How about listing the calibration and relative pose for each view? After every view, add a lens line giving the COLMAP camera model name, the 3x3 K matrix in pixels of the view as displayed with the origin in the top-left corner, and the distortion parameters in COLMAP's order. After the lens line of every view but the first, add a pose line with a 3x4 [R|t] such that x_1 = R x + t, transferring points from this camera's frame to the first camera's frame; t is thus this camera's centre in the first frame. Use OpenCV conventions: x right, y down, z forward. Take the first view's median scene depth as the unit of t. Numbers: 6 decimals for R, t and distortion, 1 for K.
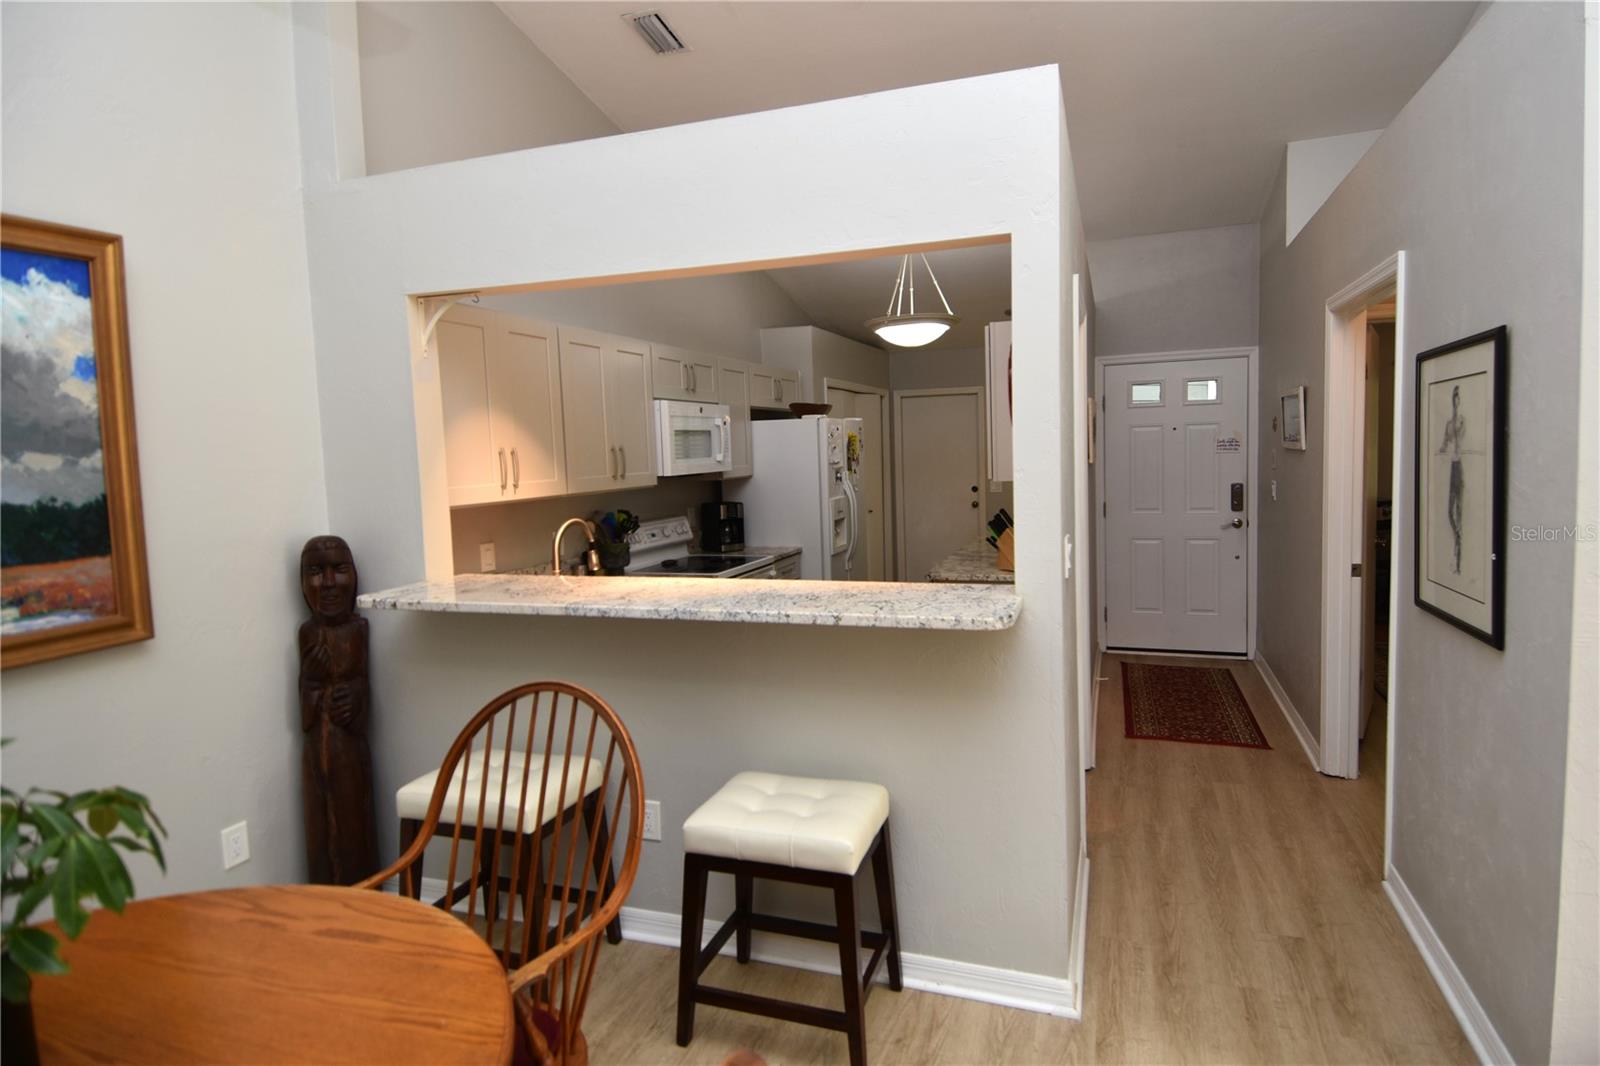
lens RADIAL K [[845.2, 0, 821.9], [0, 845.2, 514.9], [0, 0, 1]] dist [0.046408, -0.049060]
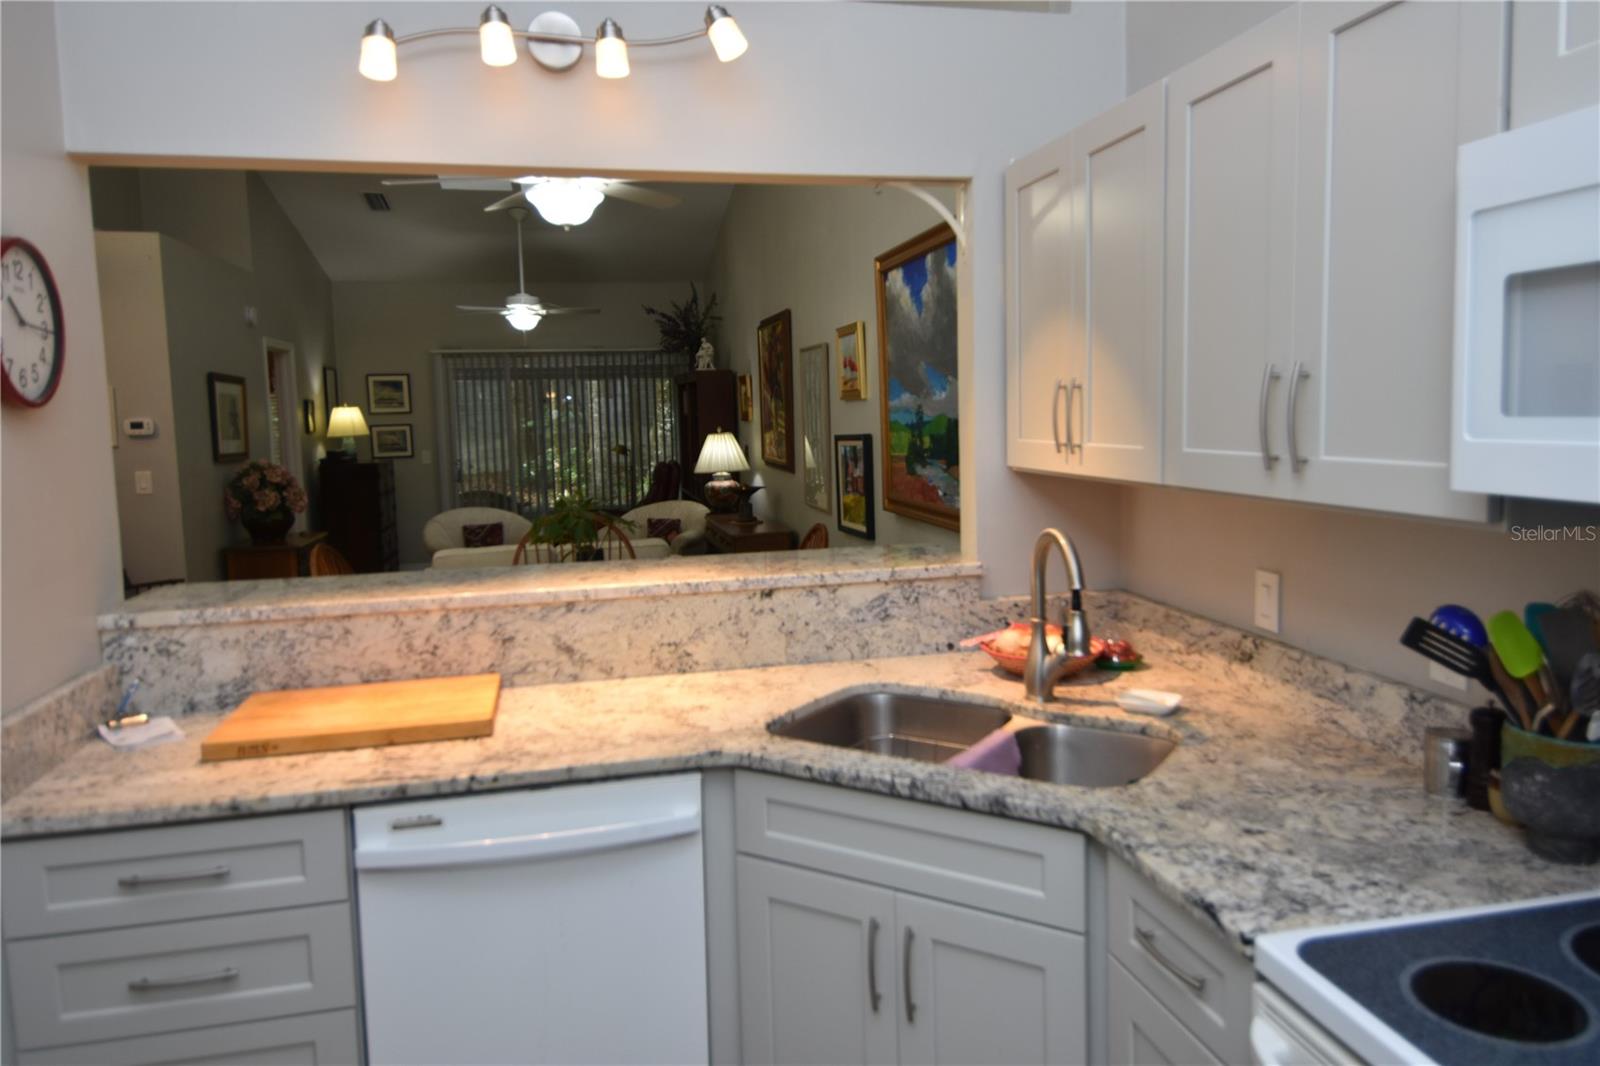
lens RADIAL K [[1123.3, 0, 834.8], [0, 1123.3, 506.0], [0, 0, 1]] dist [0.054074, -0.032371]
pose [[-0.842225, 0.099511, -0.529863, 0.180655], [0.007315, 0.984837, 0.173329, -0.148319], [0.539077, 0.142106, -0.830182, 1.814993]]
